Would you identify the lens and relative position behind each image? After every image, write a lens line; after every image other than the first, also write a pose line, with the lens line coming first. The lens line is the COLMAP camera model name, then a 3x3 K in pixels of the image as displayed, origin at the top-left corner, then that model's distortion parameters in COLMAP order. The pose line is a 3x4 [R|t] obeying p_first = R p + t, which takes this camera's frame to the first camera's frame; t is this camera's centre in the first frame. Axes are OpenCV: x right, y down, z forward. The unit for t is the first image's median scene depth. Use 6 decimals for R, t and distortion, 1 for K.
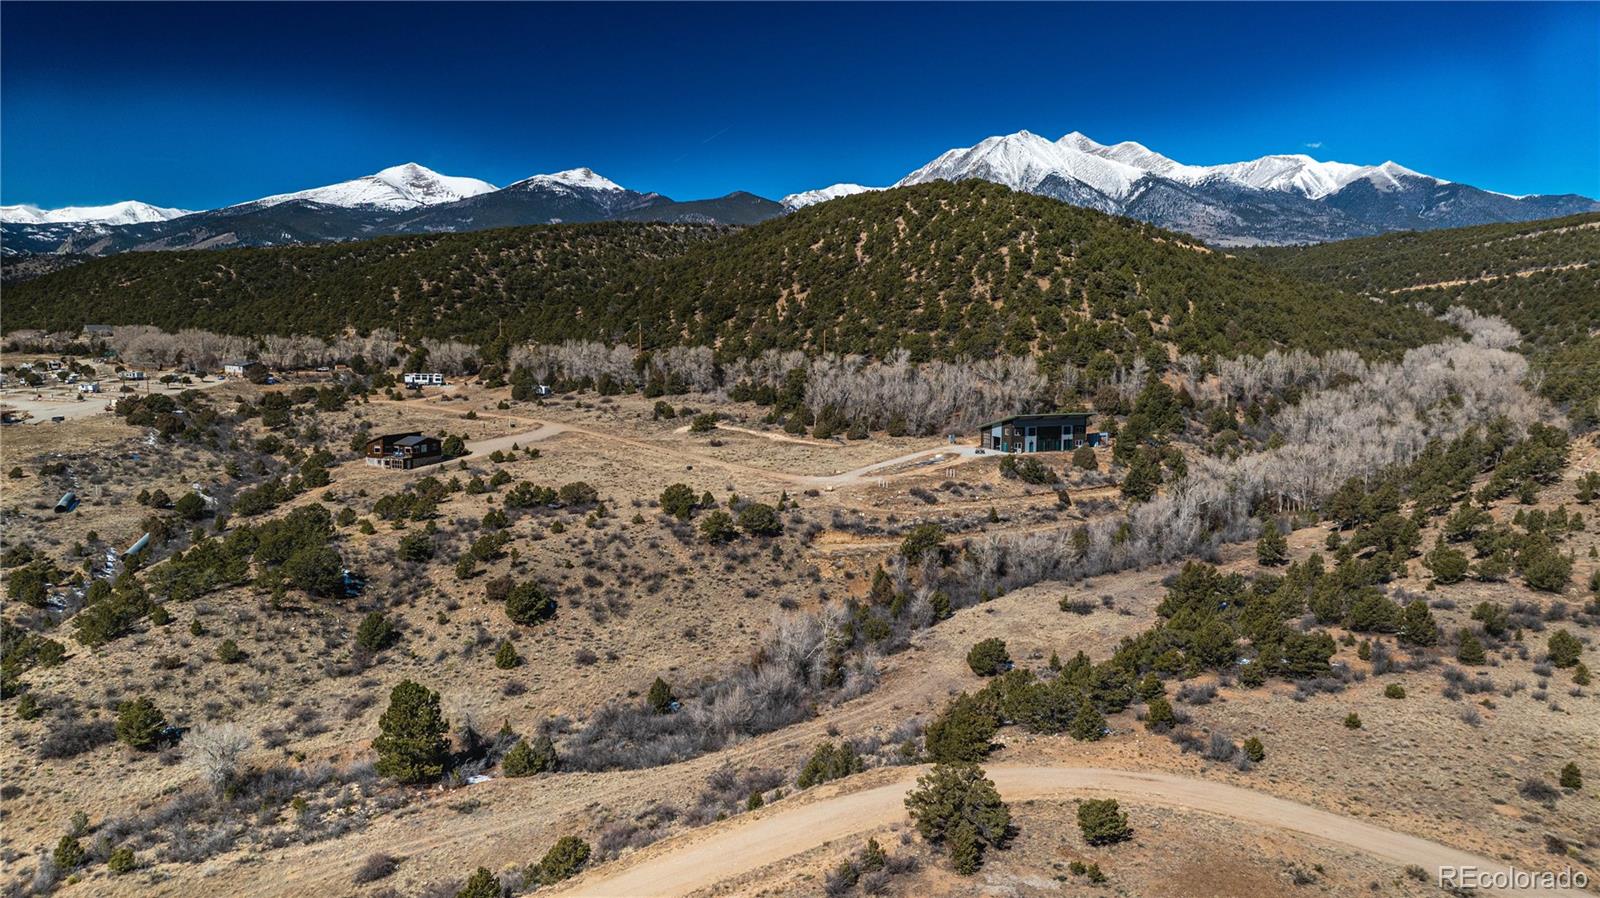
lens RADIAL K [[1129.8, 0, 803.6], [0, 1129.8, 438.5], [0, 0, 1]] dist [-0.018833, 0.005840]
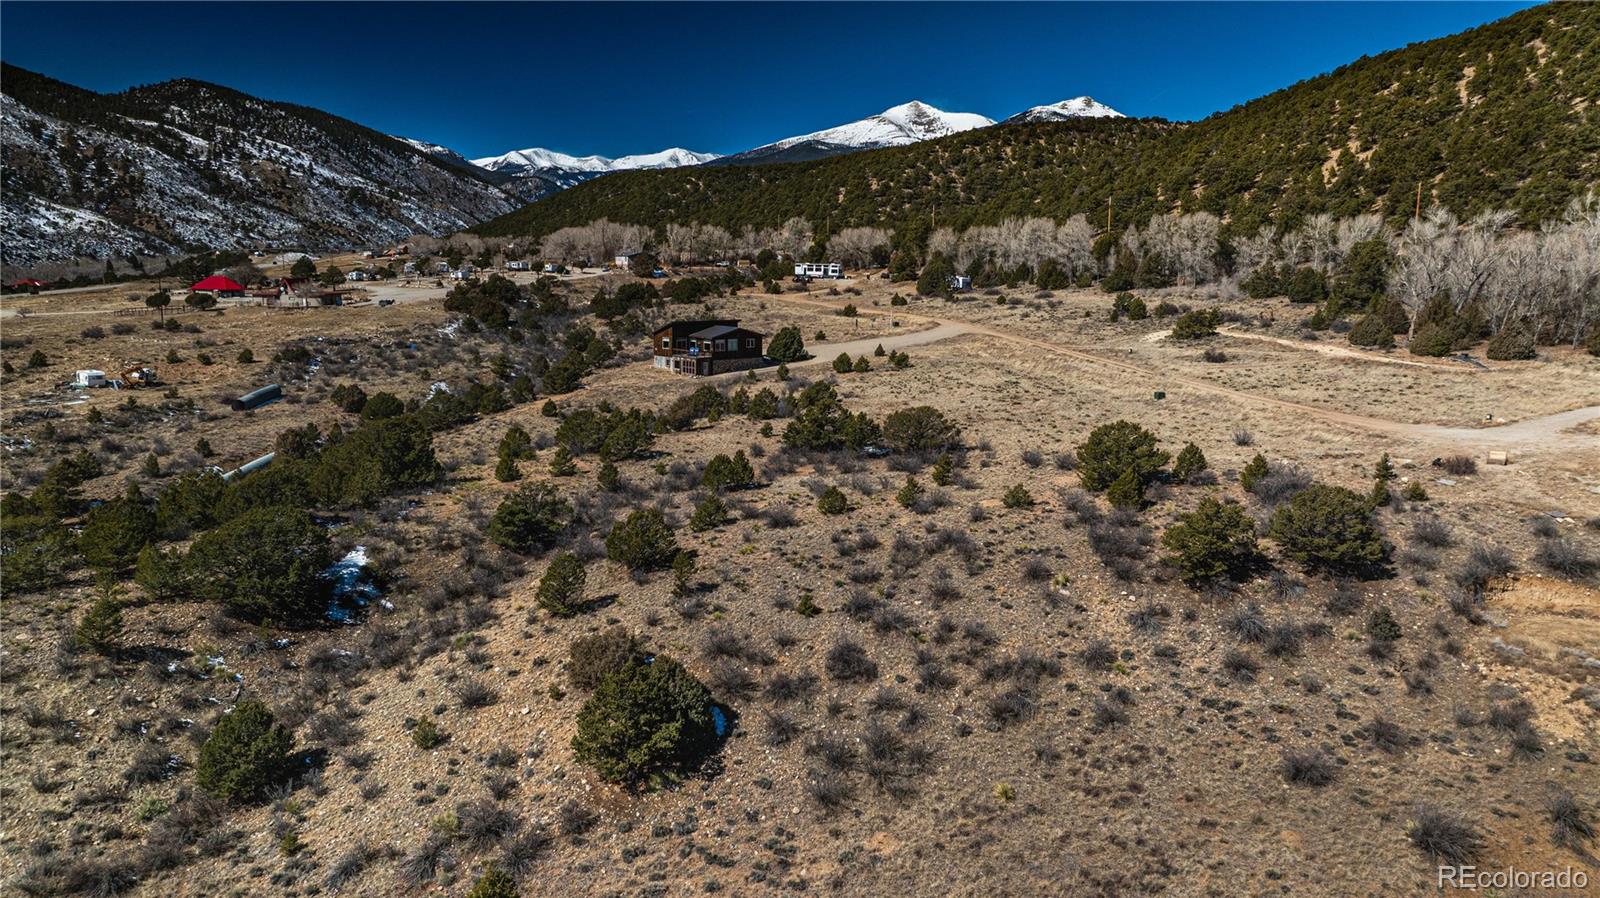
lens RADIAL K [[1129.8, 0, 804.5], [0, 1129.8, 436.6], [0, 0, 1]] dist [-0.018833, 0.005840]
pose [[0.910941, 0.067340, -0.407004, -0.031592], [-0.045728, 0.996990, 0.062609, 0.016891], [0.409995, -0.038422, 0.911278, 0.387607]]
